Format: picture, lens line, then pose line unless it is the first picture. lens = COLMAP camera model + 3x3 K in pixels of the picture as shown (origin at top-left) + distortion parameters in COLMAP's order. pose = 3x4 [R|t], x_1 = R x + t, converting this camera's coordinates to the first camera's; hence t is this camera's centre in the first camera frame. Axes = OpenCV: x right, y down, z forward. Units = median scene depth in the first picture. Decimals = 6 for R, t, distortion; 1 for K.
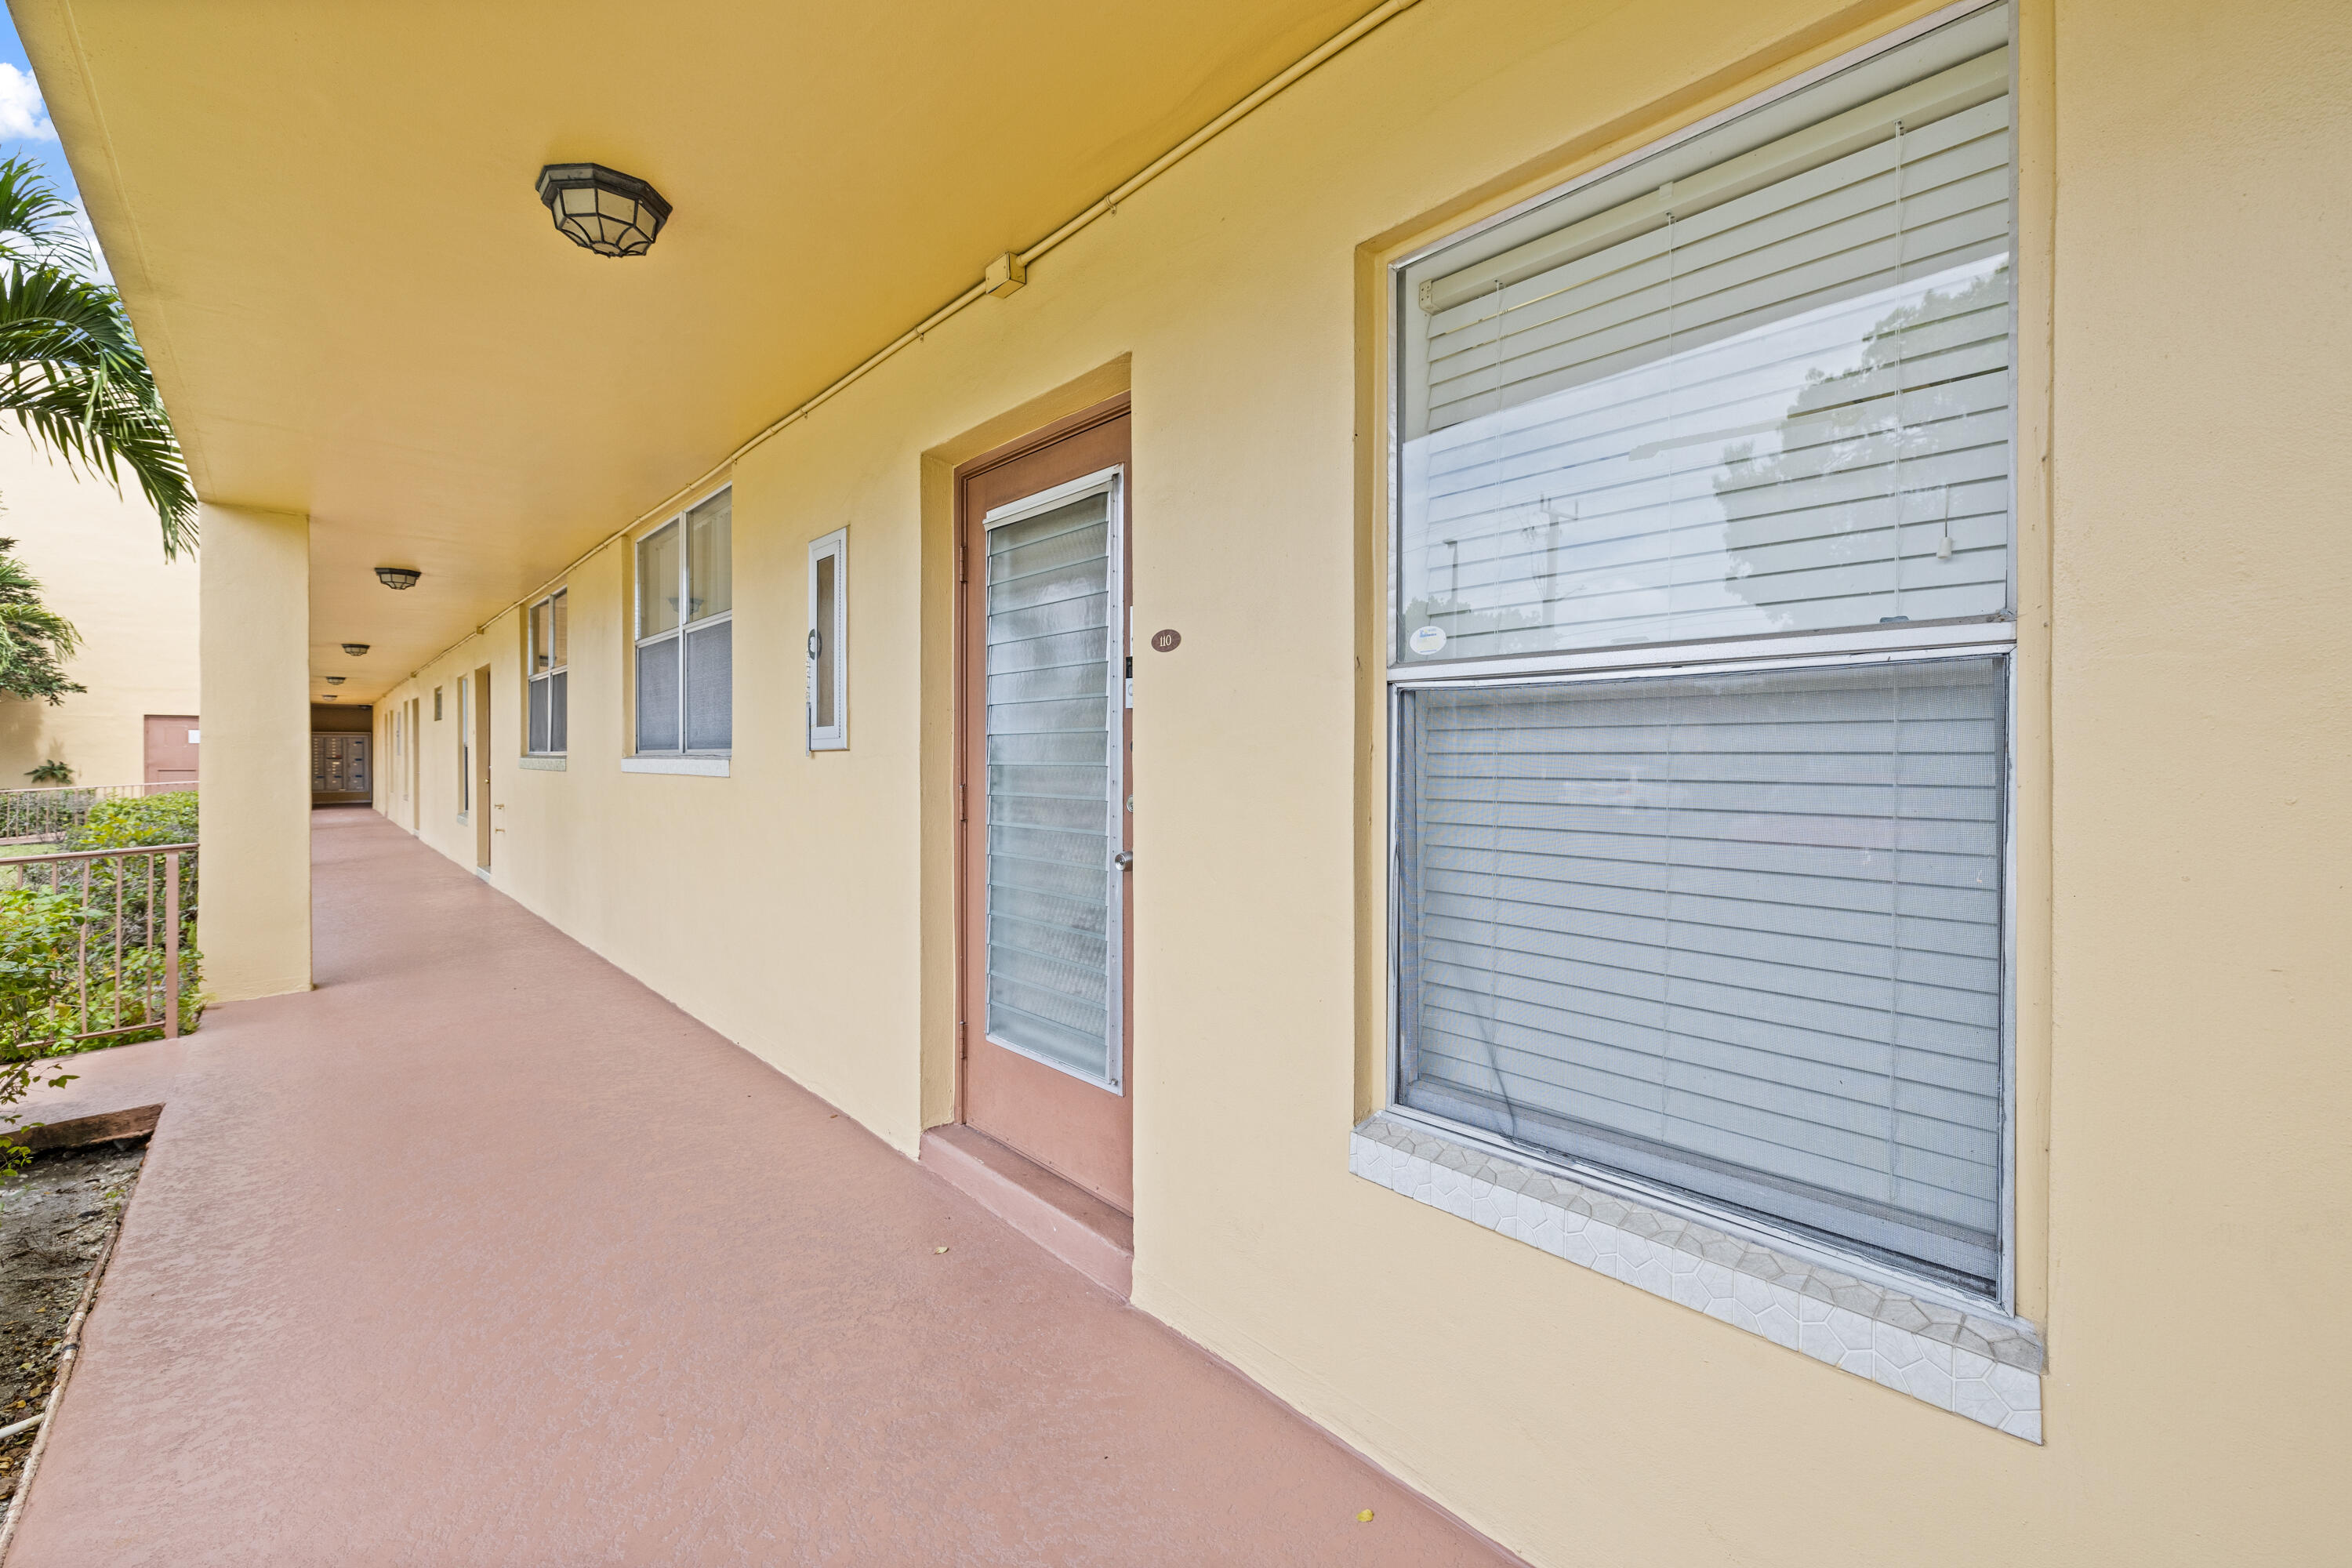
lens RADIAL K [[989.7, 0, 1149.2], [0, 989.7, 764.5], [0, 0, 1]] dist [-0.000060, 0.000146]
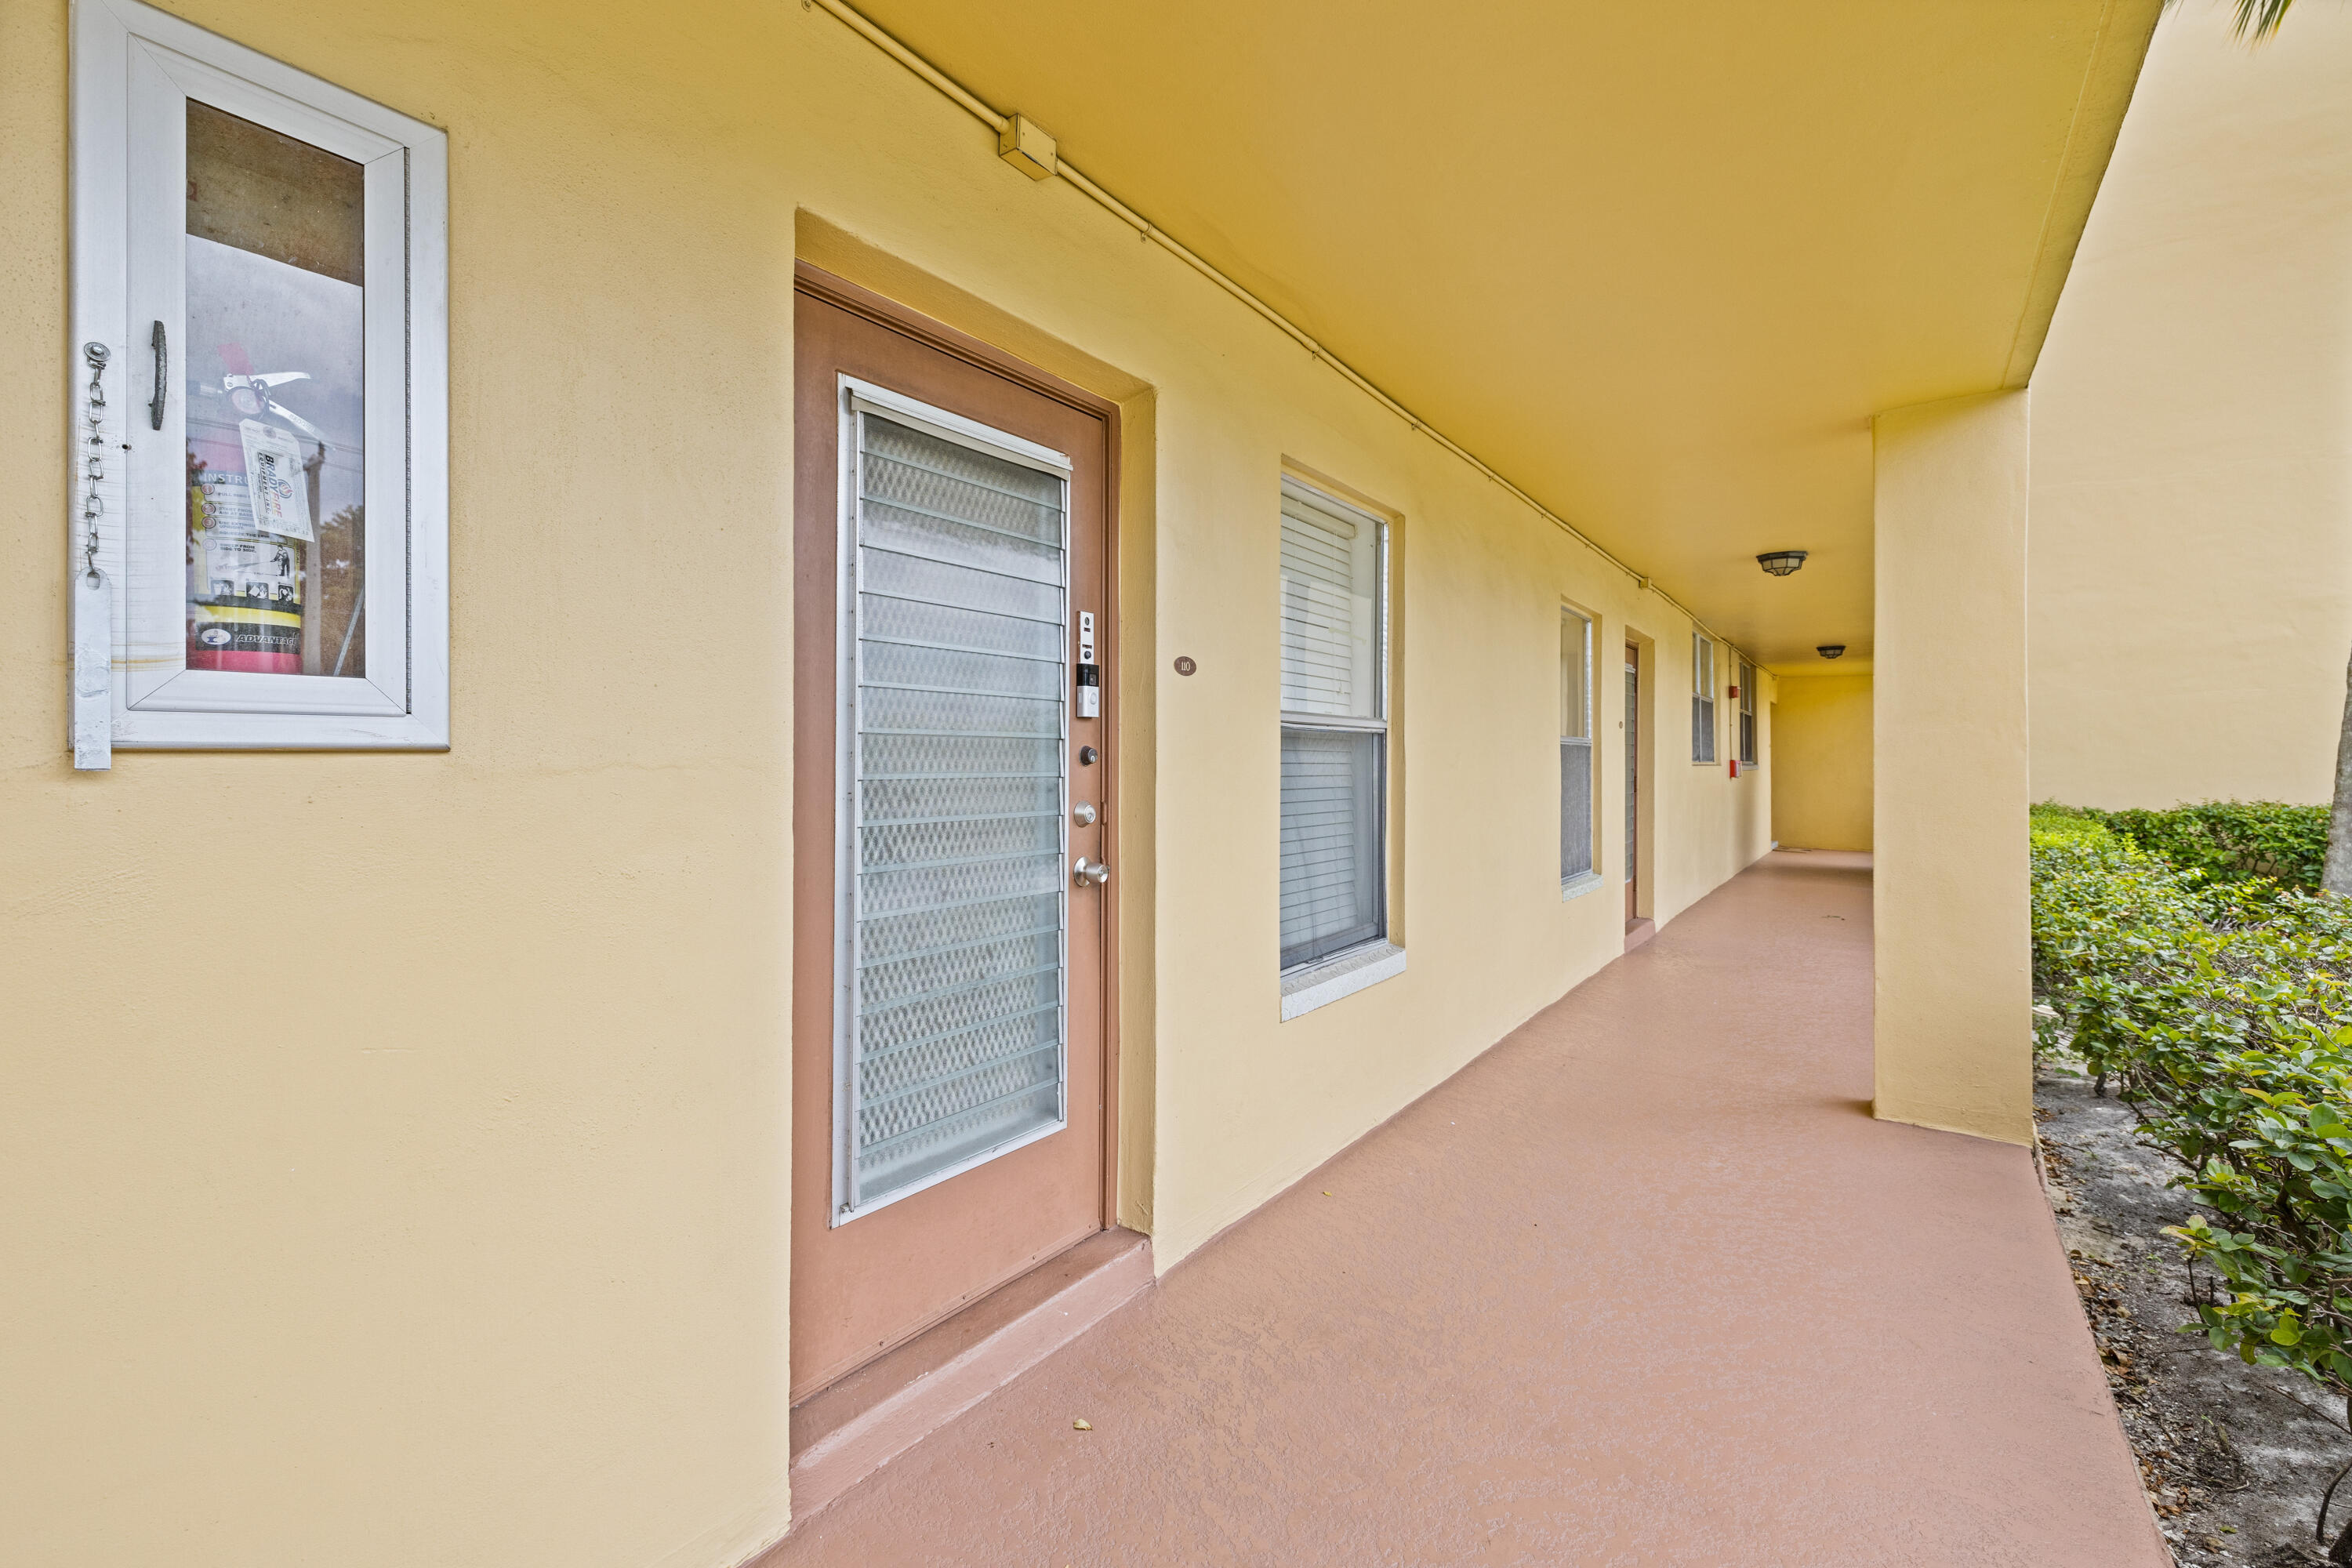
lens RADIAL K [[989.7, 0, 1156.8], [0, 989.7, 770.6], [0, 0, 1]] dist [-0.000060, 0.000146]
pose [[-0.213962, -0.006001, 0.976824, -1.005731], [0.010208, 0.999913, 0.008379, -0.011630], [-0.976789, 0.011765, -0.213882, 1.162074]]
